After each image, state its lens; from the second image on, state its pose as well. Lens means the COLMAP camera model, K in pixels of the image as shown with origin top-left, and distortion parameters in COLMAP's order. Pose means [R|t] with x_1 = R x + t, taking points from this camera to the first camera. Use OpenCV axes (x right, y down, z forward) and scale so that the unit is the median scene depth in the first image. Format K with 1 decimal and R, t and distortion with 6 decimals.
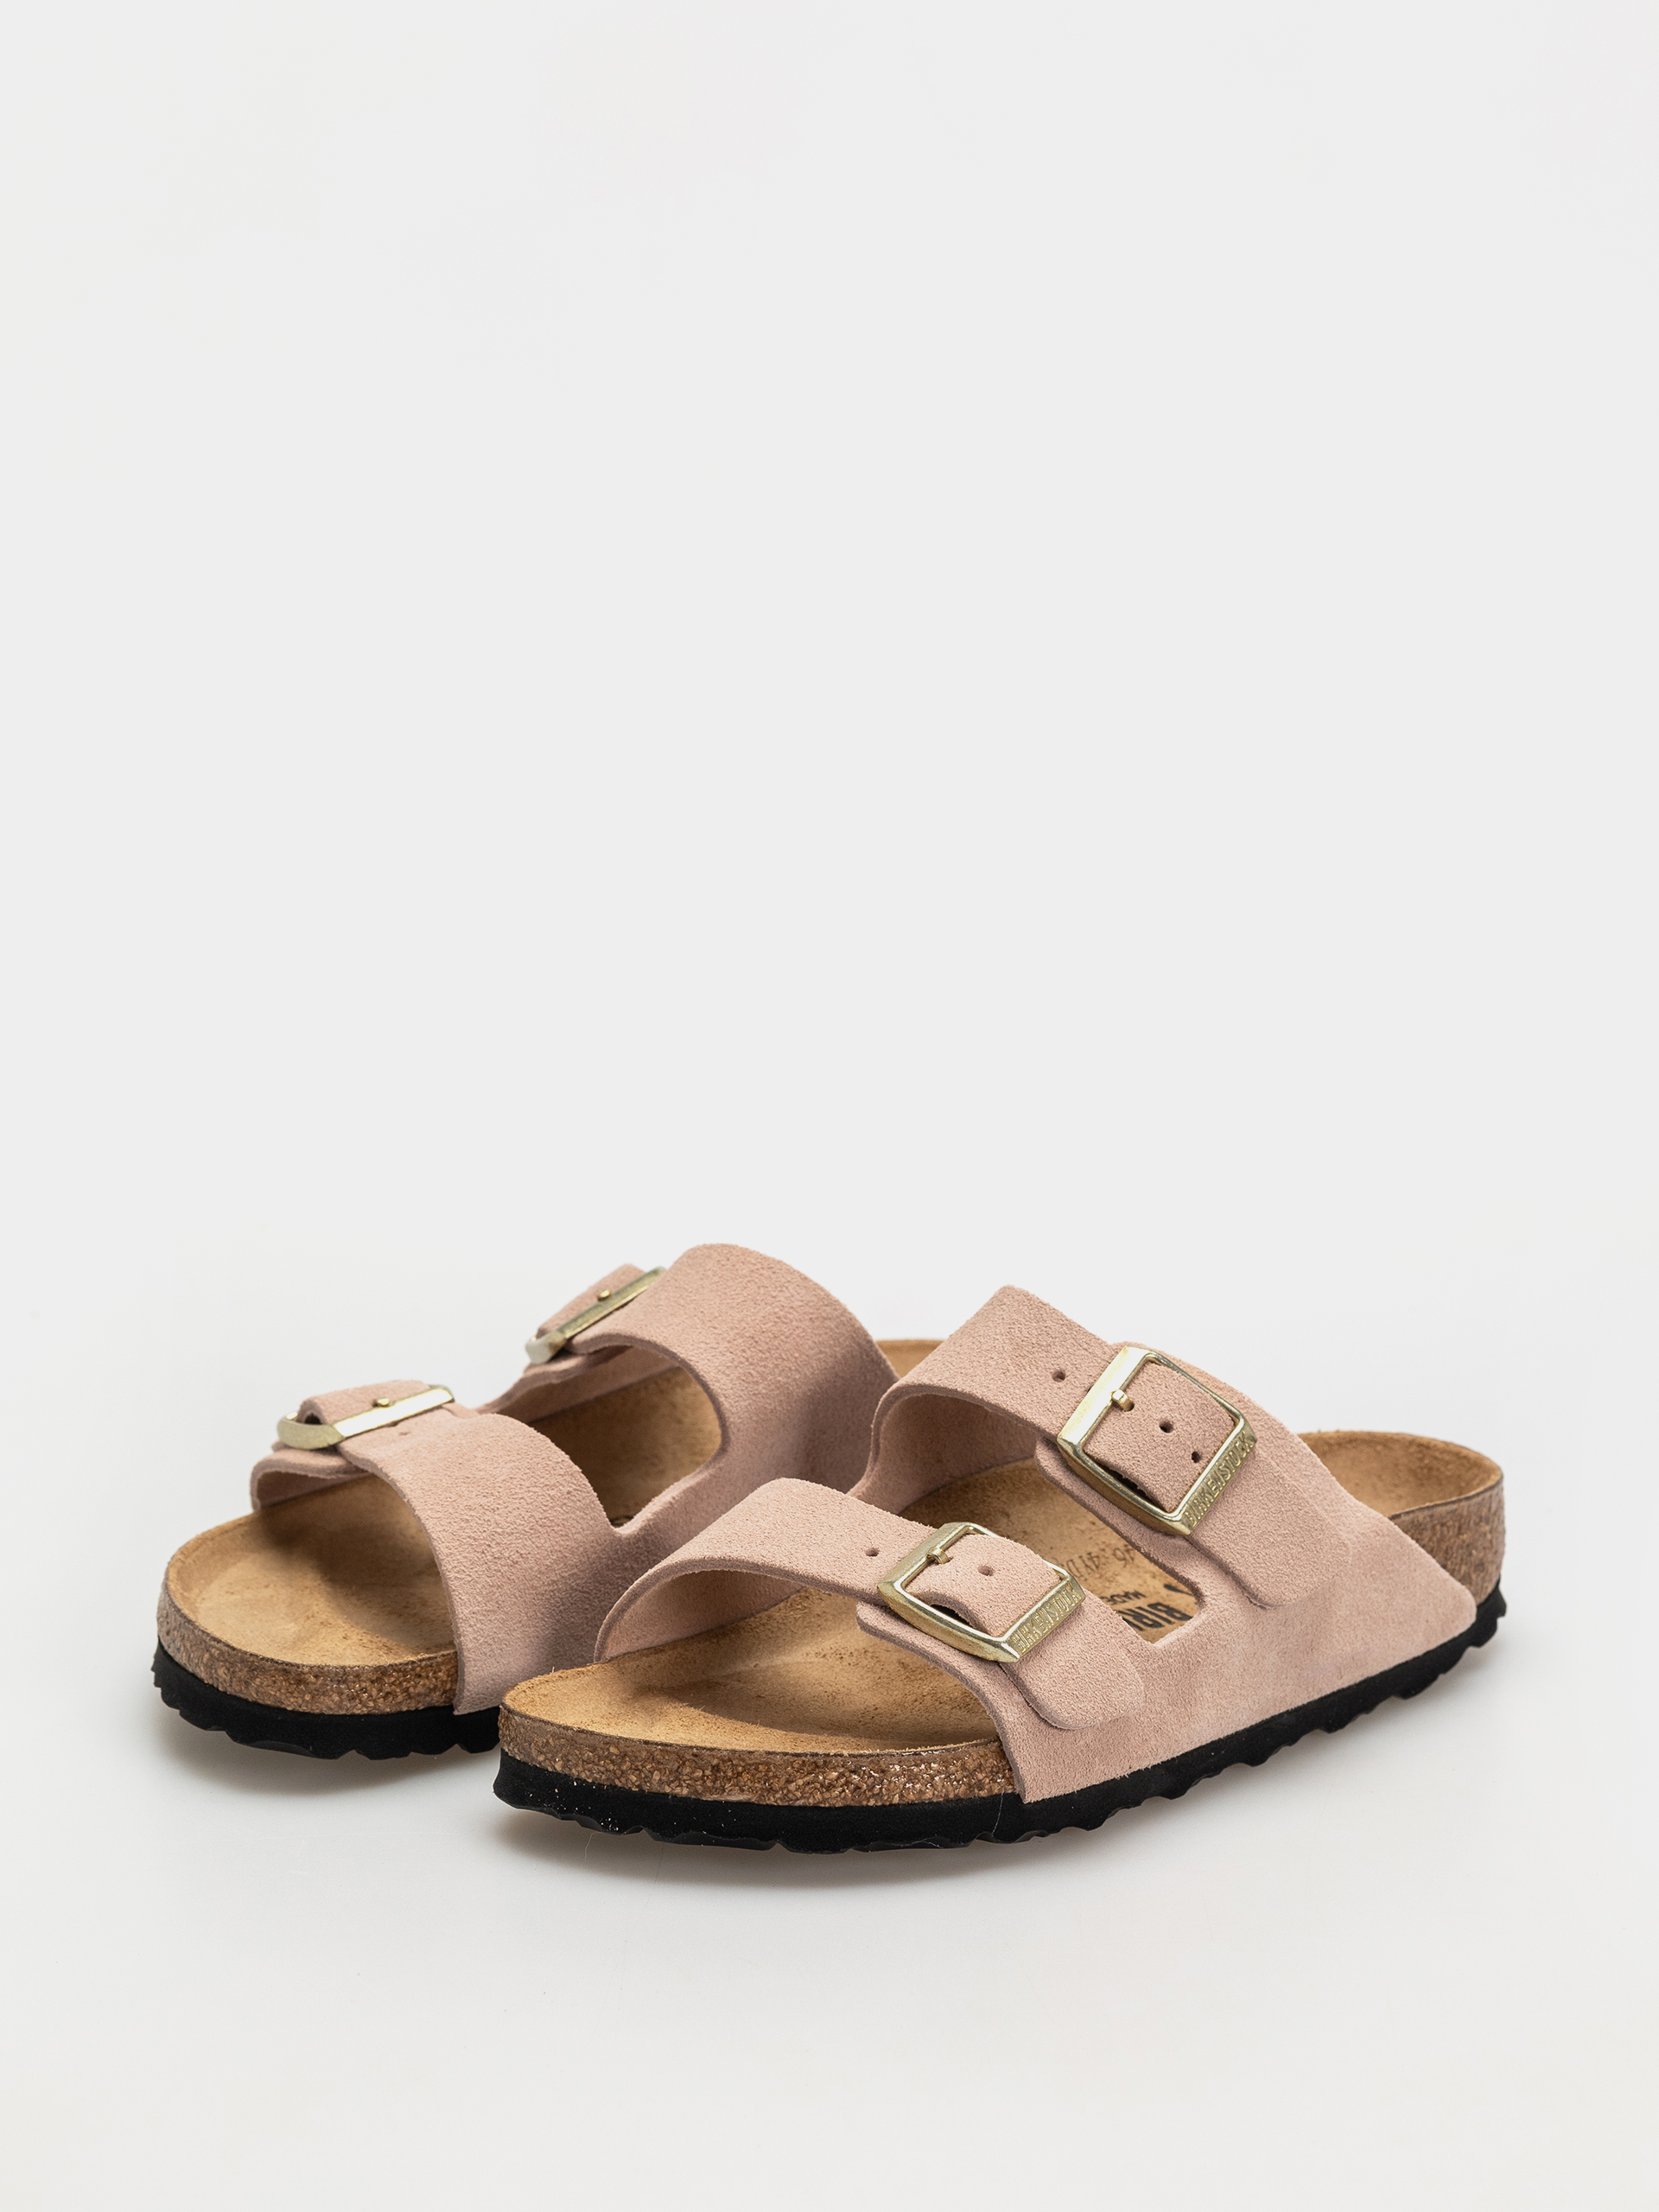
lens RADIAL K [[7213.1, 0, 829.5], [0, 7213.1, 1106.0], [0, 0, 1]] dist [0.084597, 1.028980]
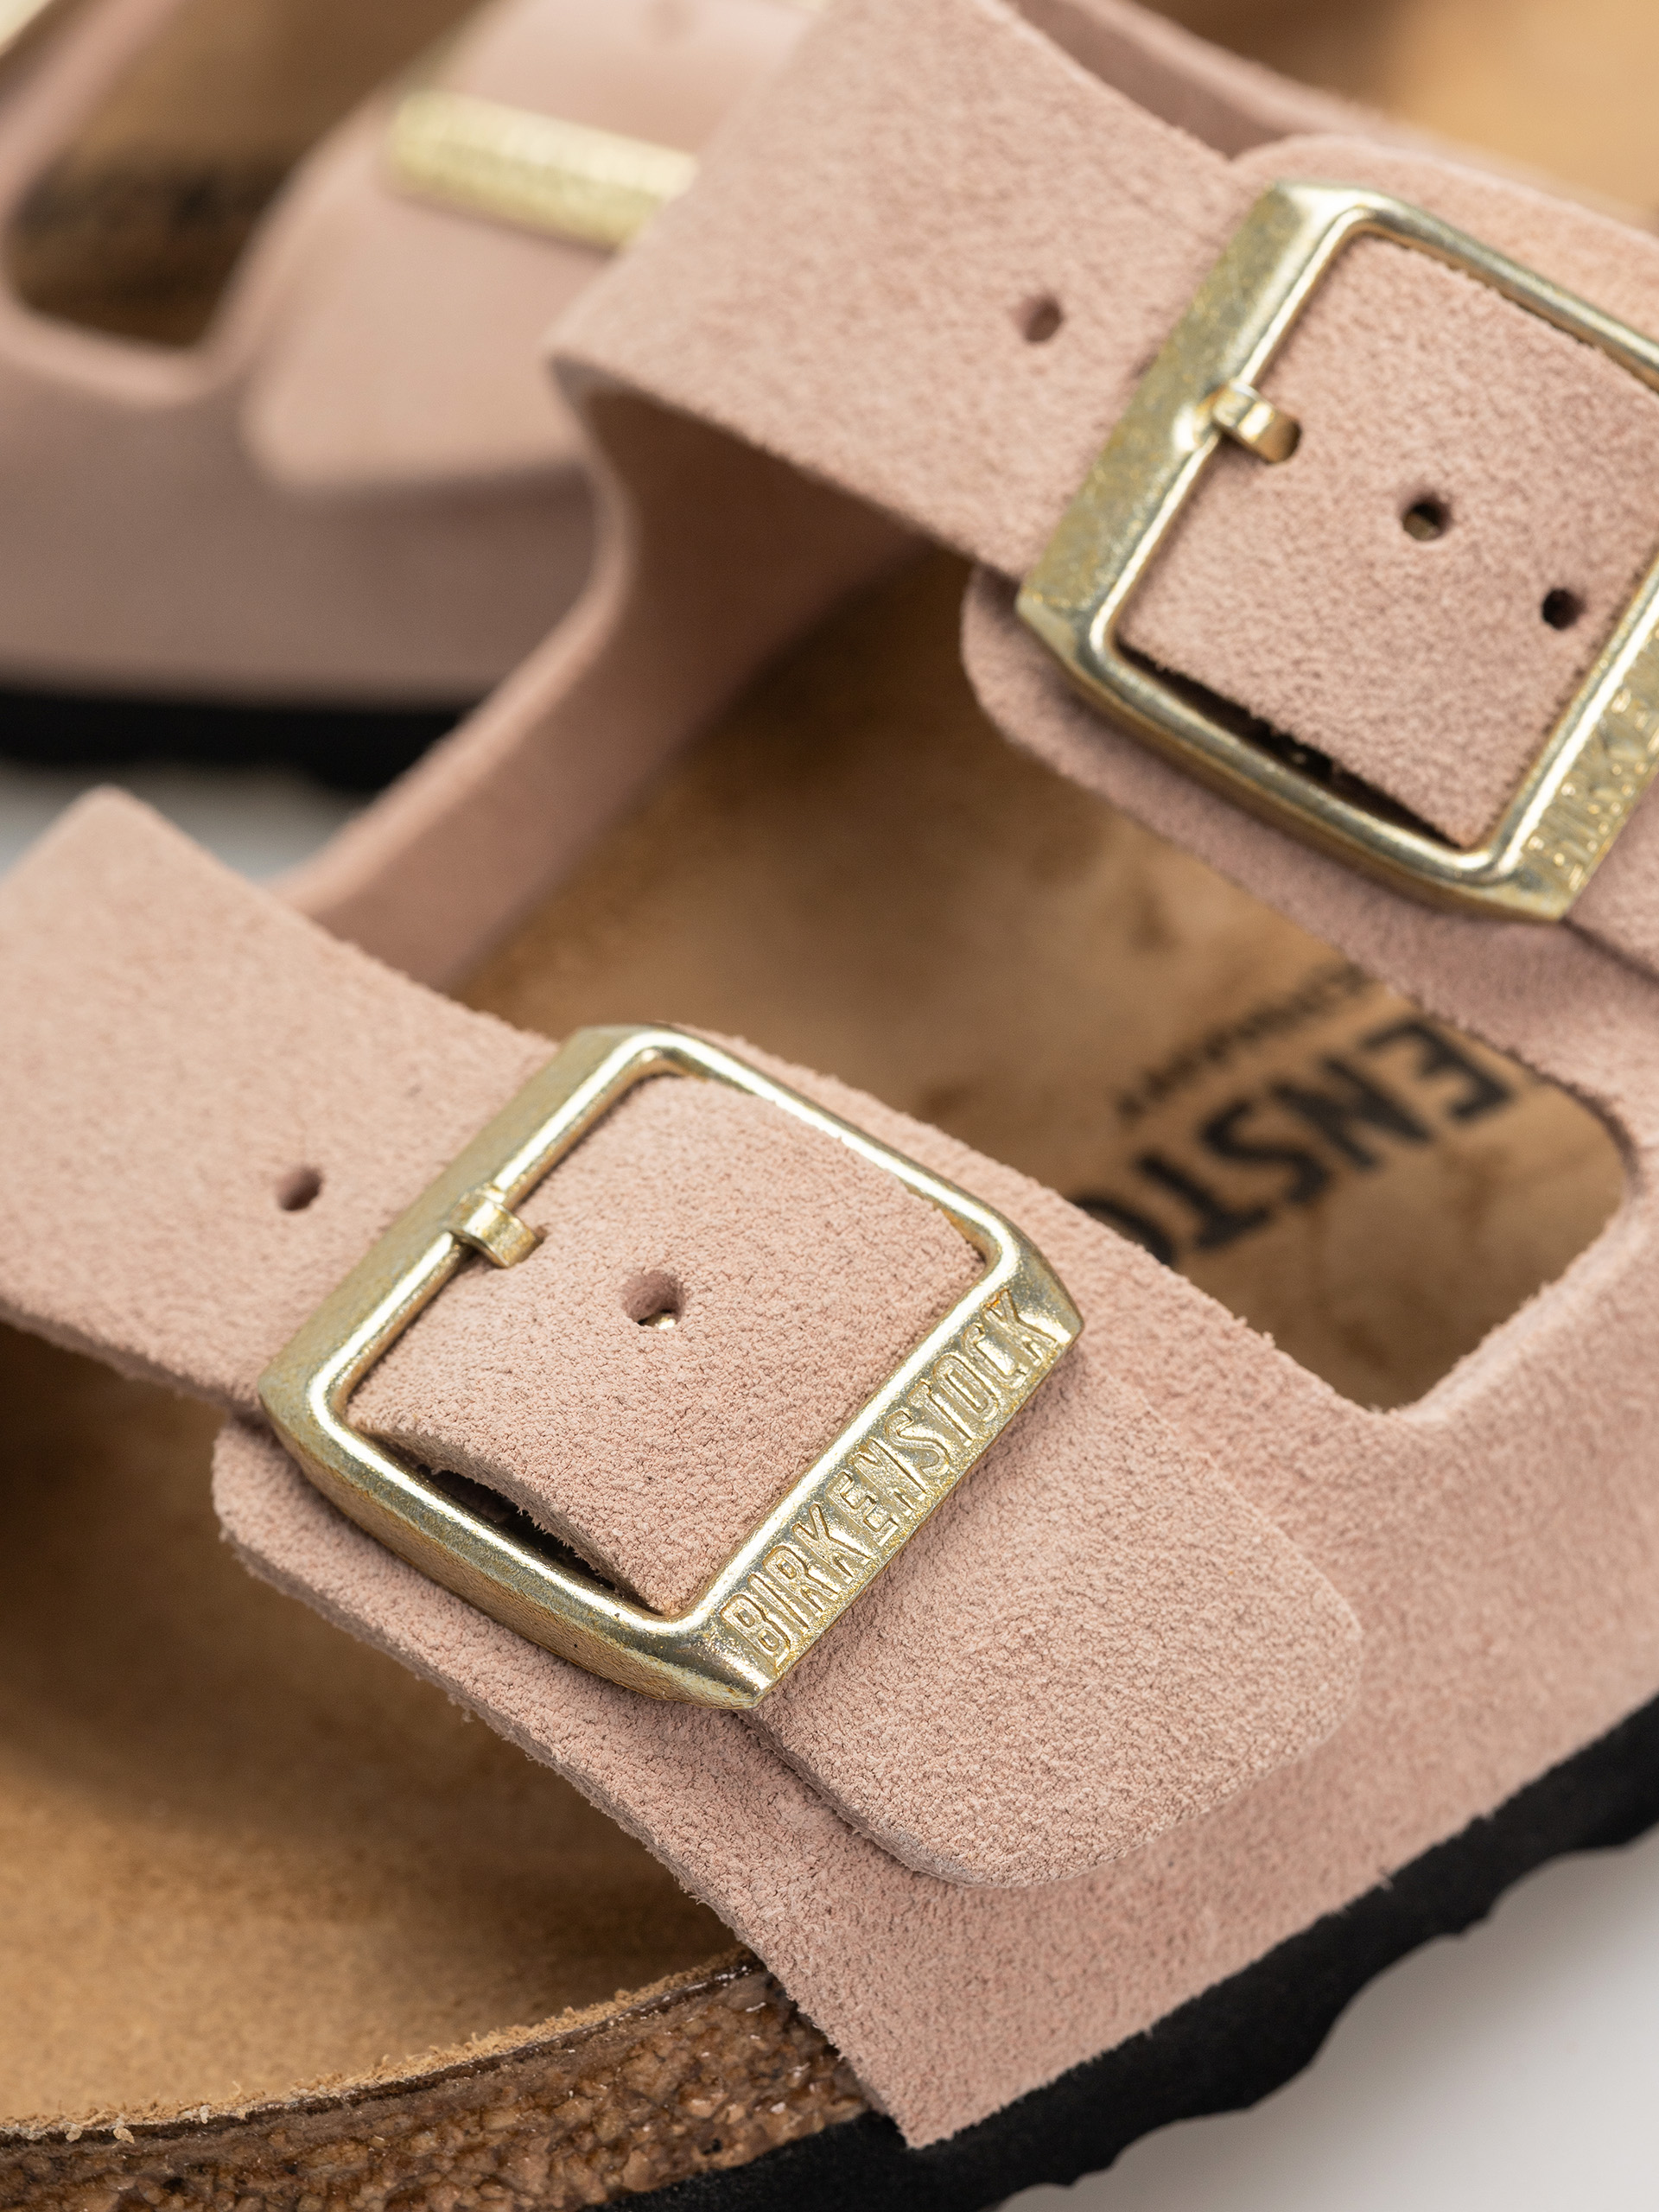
lens RADIAL K [[7213.1, 0, 829.5], [0, 7213.1, 1106.0], [0, 0, 1]] dist [0.084597, 1.028980]
pose [[0.950451, -0.067949, -0.303357, 0.102917], [0.172465, 0.927135, 0.332682, -0.024818], [0.258647, -0.368516, 0.892915, 0.760558]]
